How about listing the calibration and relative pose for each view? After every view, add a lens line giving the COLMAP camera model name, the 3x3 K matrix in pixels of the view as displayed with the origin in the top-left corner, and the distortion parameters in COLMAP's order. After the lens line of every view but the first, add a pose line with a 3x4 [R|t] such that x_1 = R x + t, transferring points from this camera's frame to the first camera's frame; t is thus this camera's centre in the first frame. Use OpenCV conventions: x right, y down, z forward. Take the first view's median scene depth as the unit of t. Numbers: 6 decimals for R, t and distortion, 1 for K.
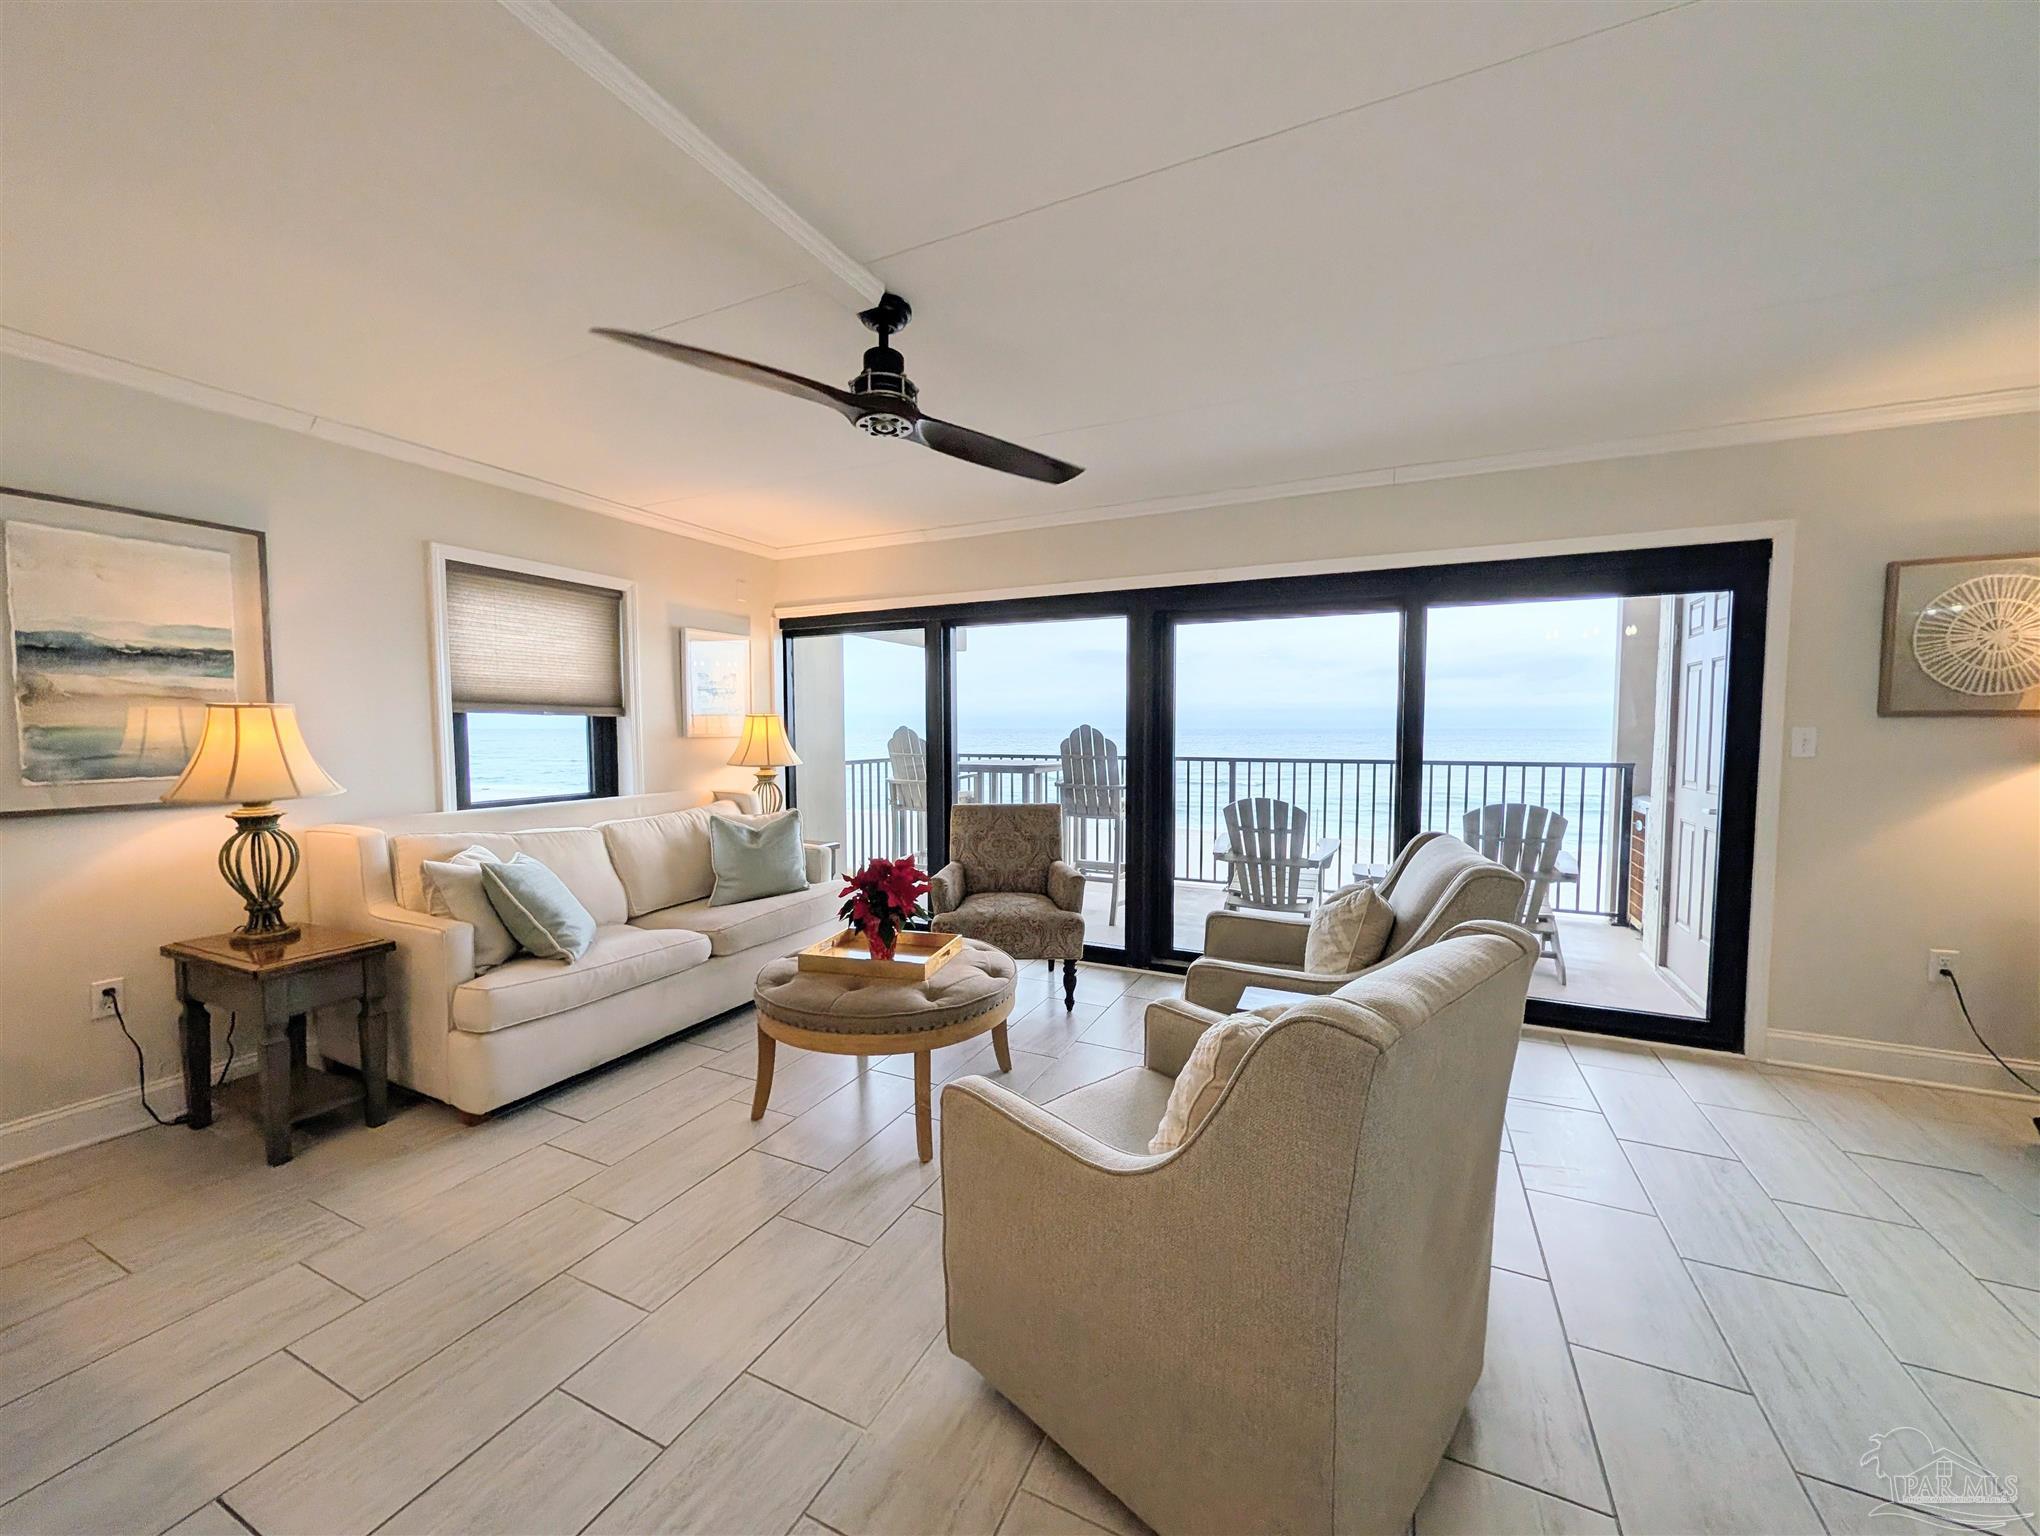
lens RADIAL K [[786.6, 0, 1021.2], [0, 786.6, 774.2], [0, 0, 1]] dist [-0.001025, 0.000209]
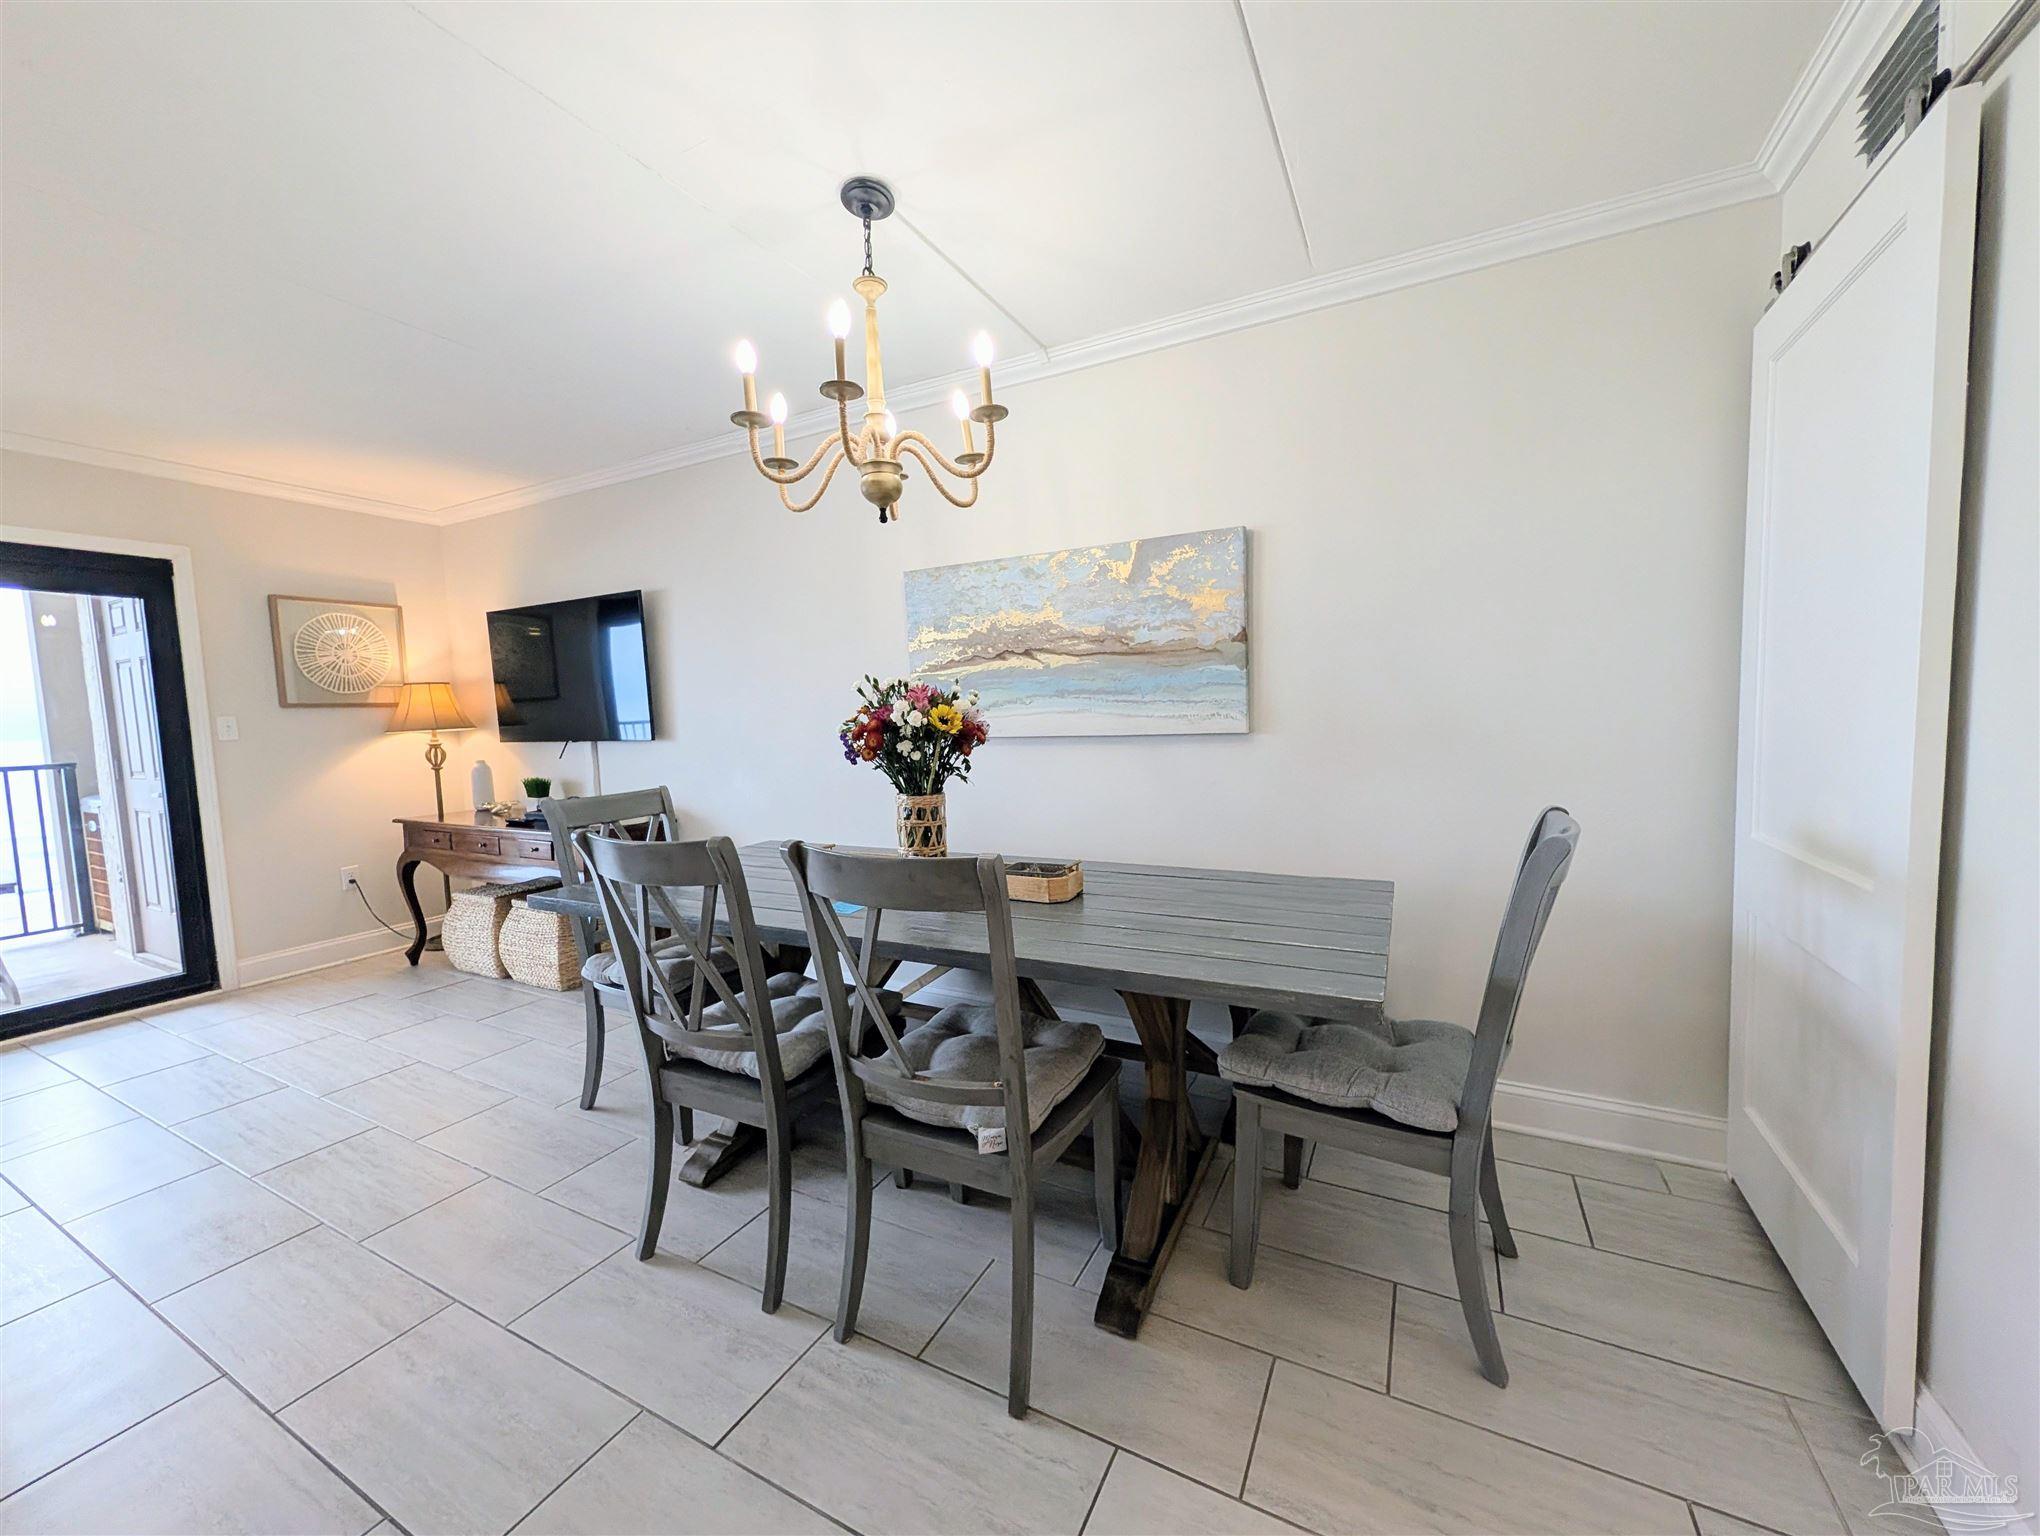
lens RADIAL K [[786.6, 0, 1020.8], [0, 786.6, 770.6], [0, 0, 1]] dist [-0.001025, 0.000209]
pose [[0.039808, -0.079942, 0.996004, -0.143024], [0.090625, 0.992975, 0.076077, 0.030594], [-0.995089, 0.087234, 0.046773, -0.212879]]
